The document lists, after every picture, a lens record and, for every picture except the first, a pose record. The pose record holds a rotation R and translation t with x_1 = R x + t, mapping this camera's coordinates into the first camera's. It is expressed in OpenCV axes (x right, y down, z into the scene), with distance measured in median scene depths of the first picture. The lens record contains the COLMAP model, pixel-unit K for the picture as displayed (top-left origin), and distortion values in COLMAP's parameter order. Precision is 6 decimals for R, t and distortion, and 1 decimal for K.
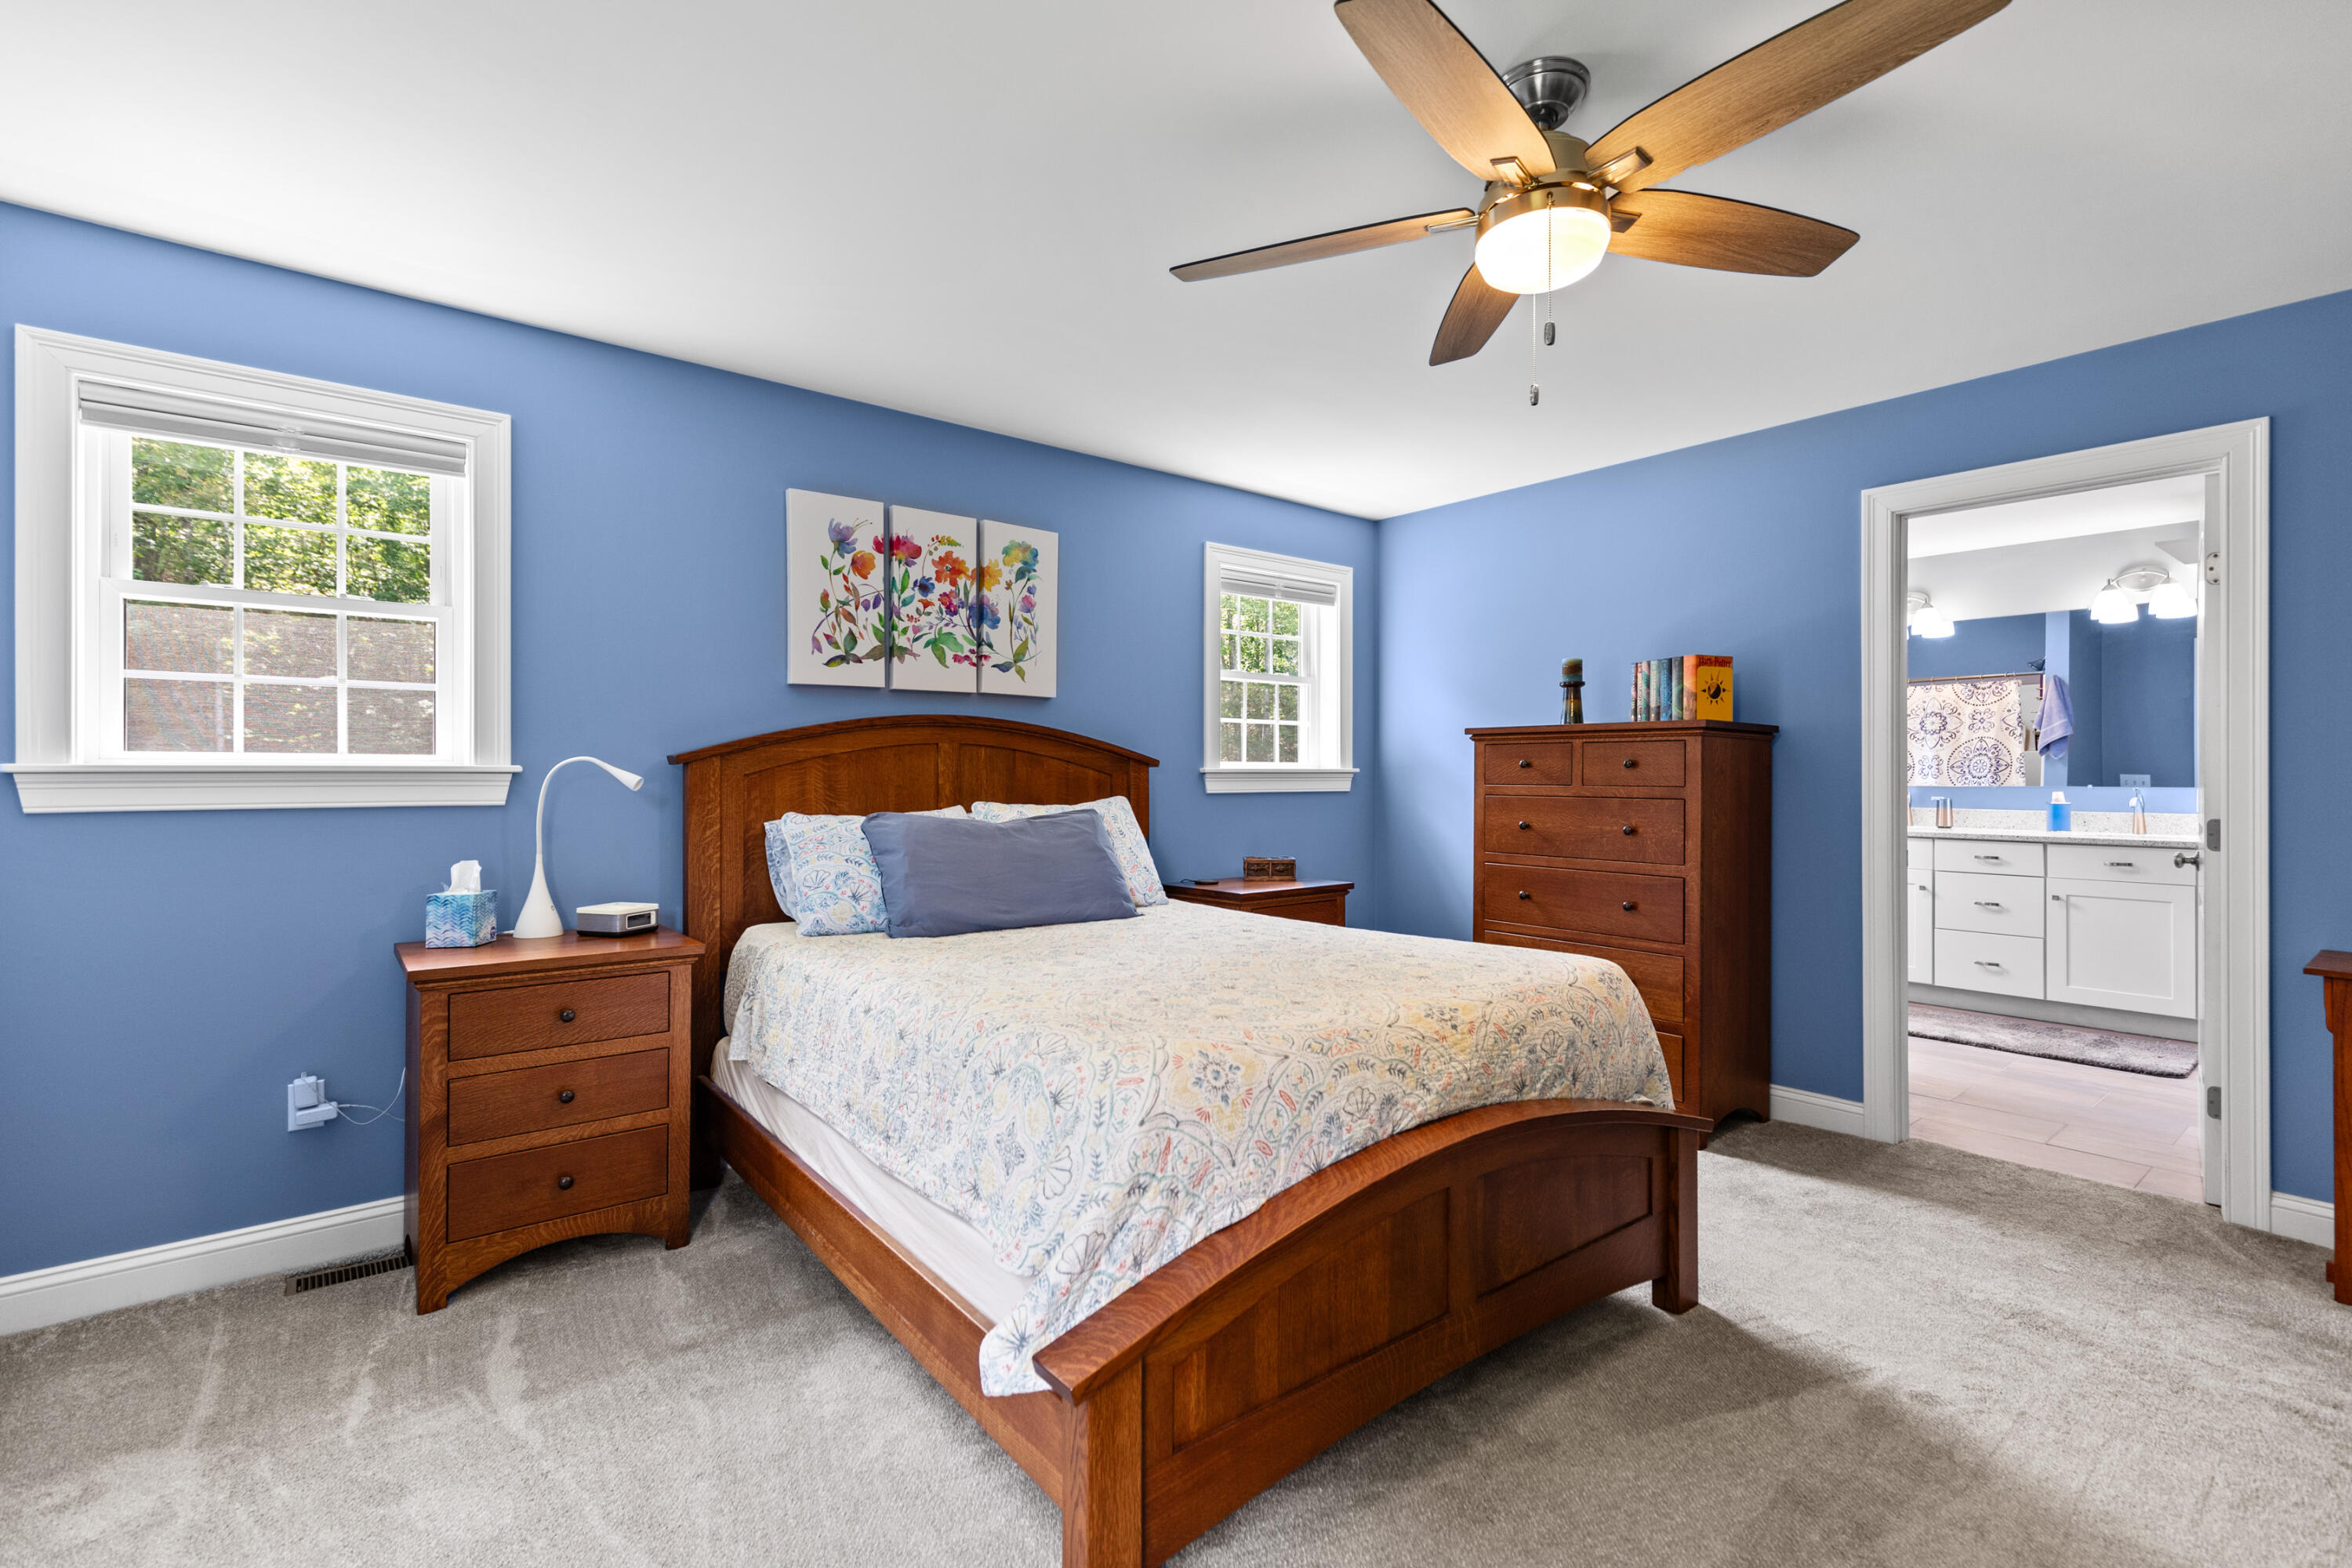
lens RADIAL K [[1074.8, 0, 1189.2], [0, 1074.8, 770.4], [0, 0, 1]] dist [0.004241, -0.000450]
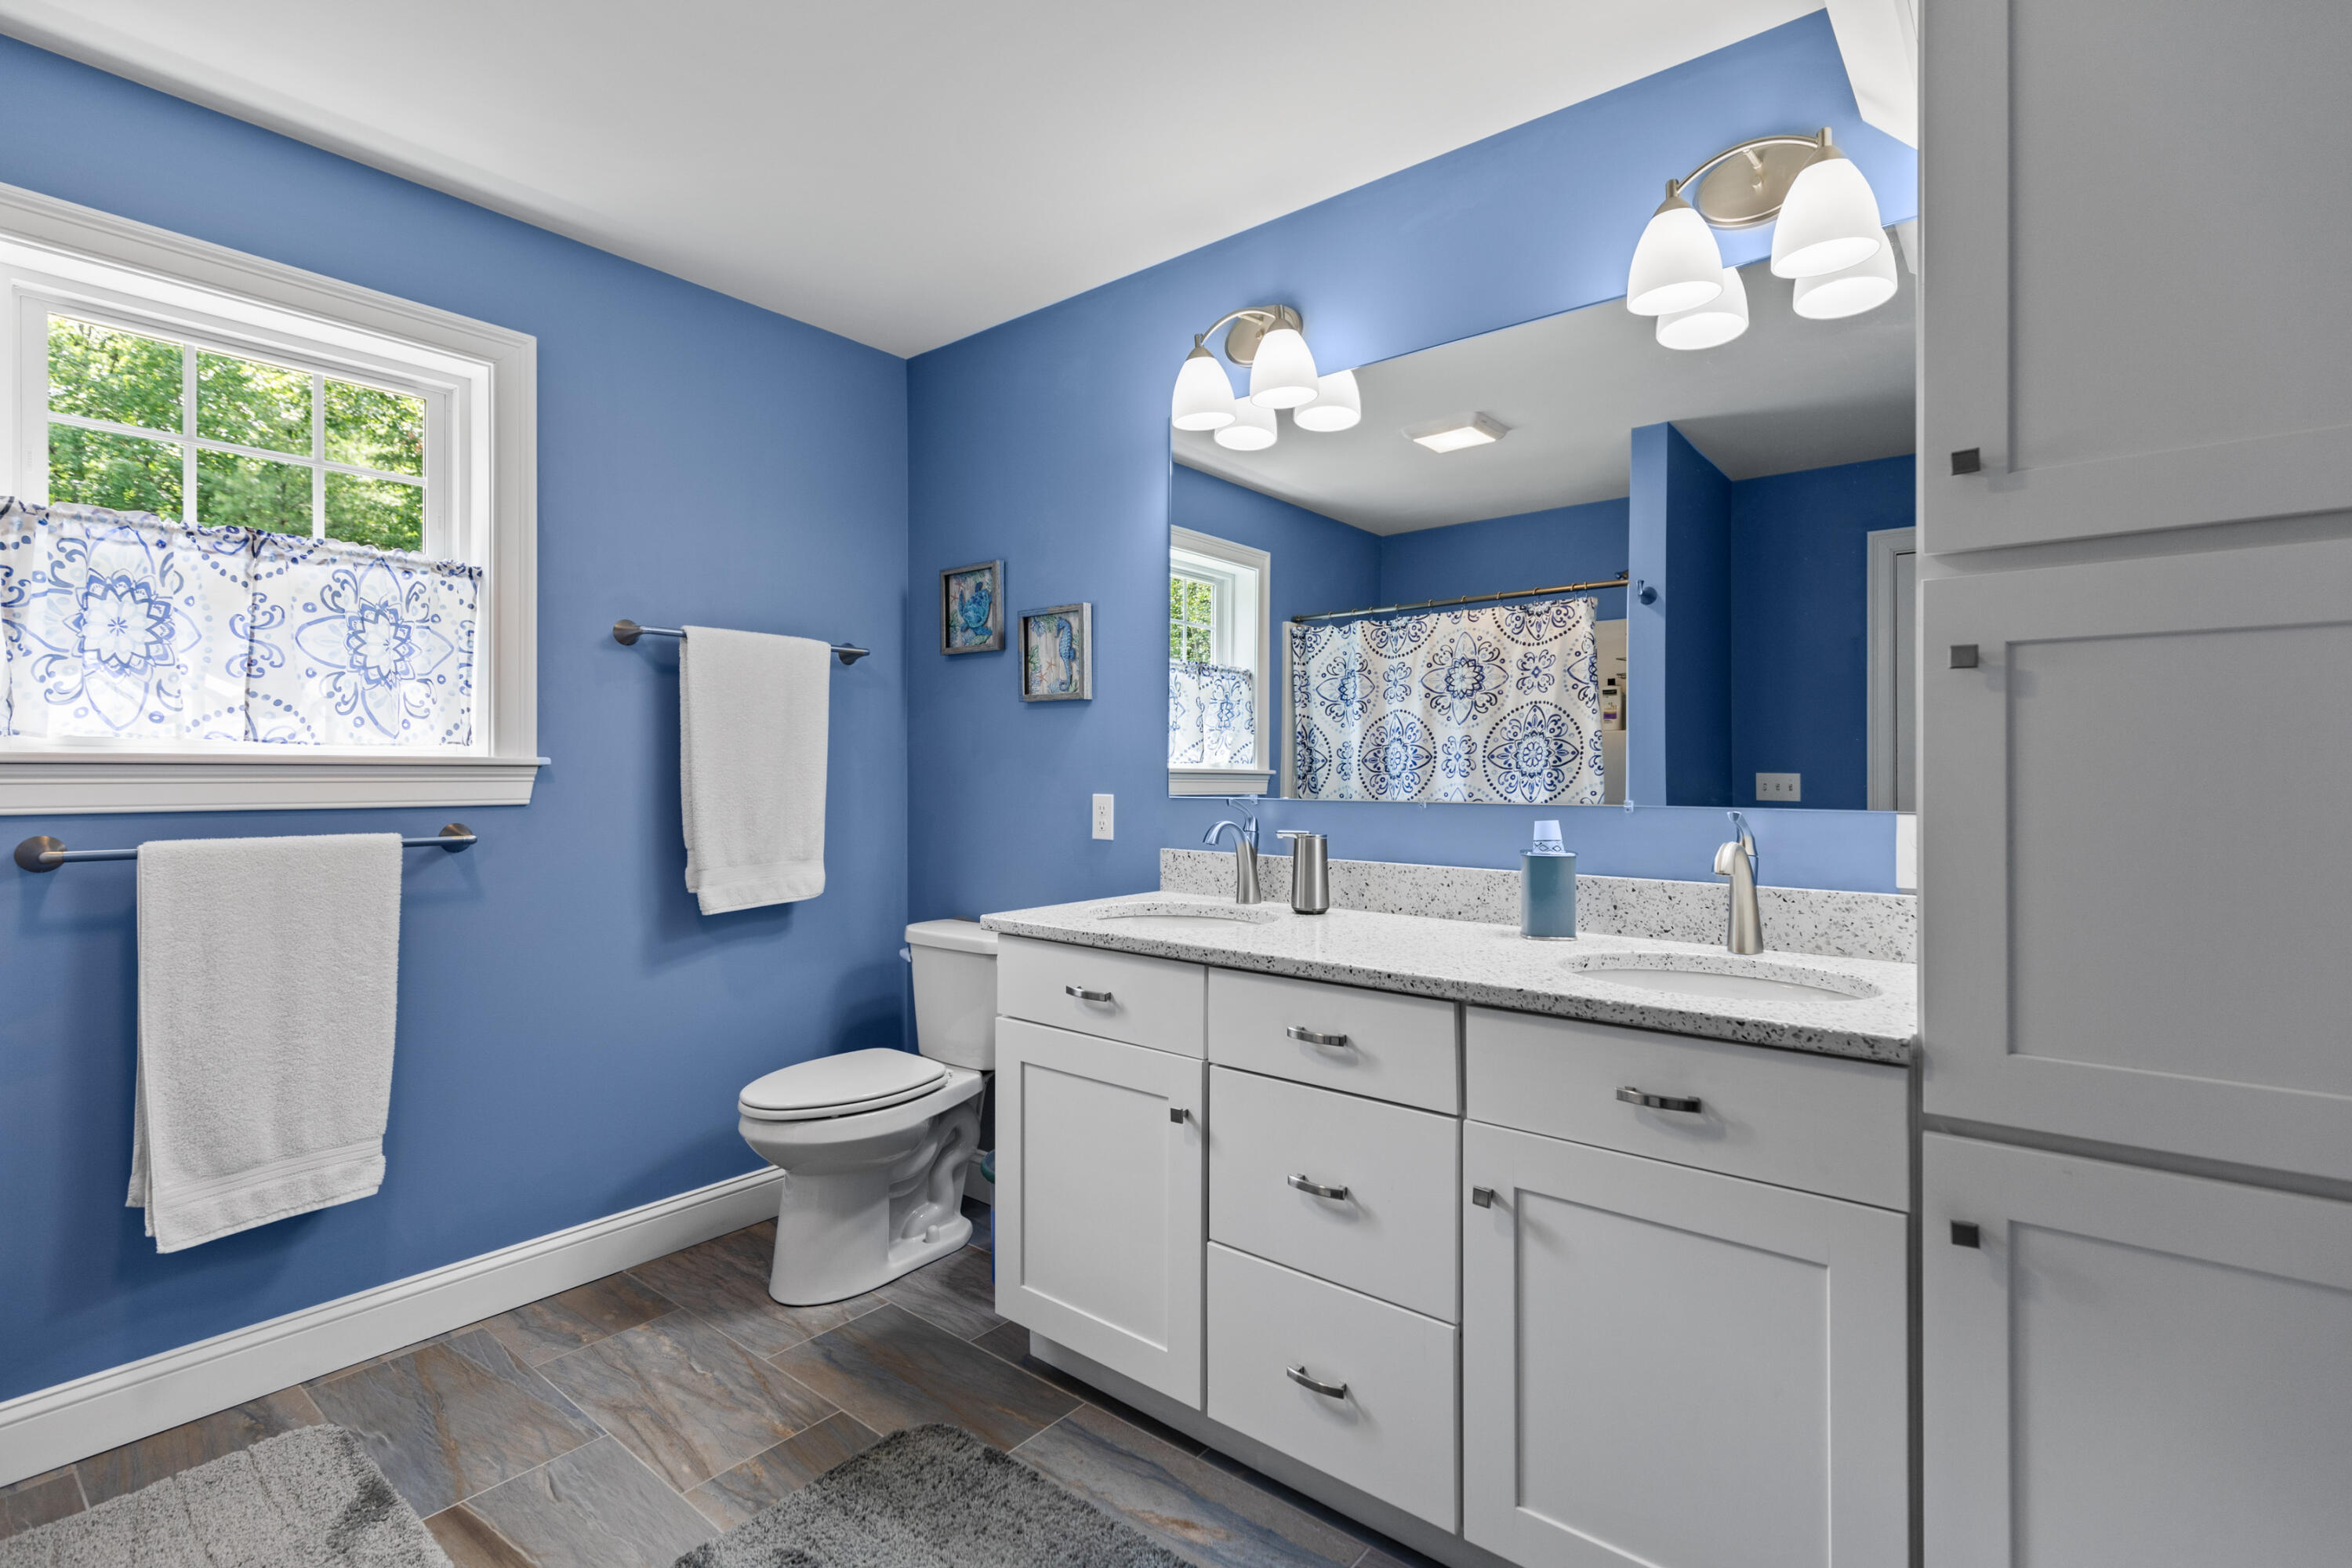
lens RADIAL K [[1074.8, 0, 1185.7], [0, 1074.8, 766.5], [0, 0, 1]] dist [0.004241, -0.000450]
pose [[0.980138, 0.001691, 0.198310, 0.453611], [-0.001750, 0.999998, 0.000123, 0.002370], [-0.198310, -0.000468, 0.980139, 0.498446]]
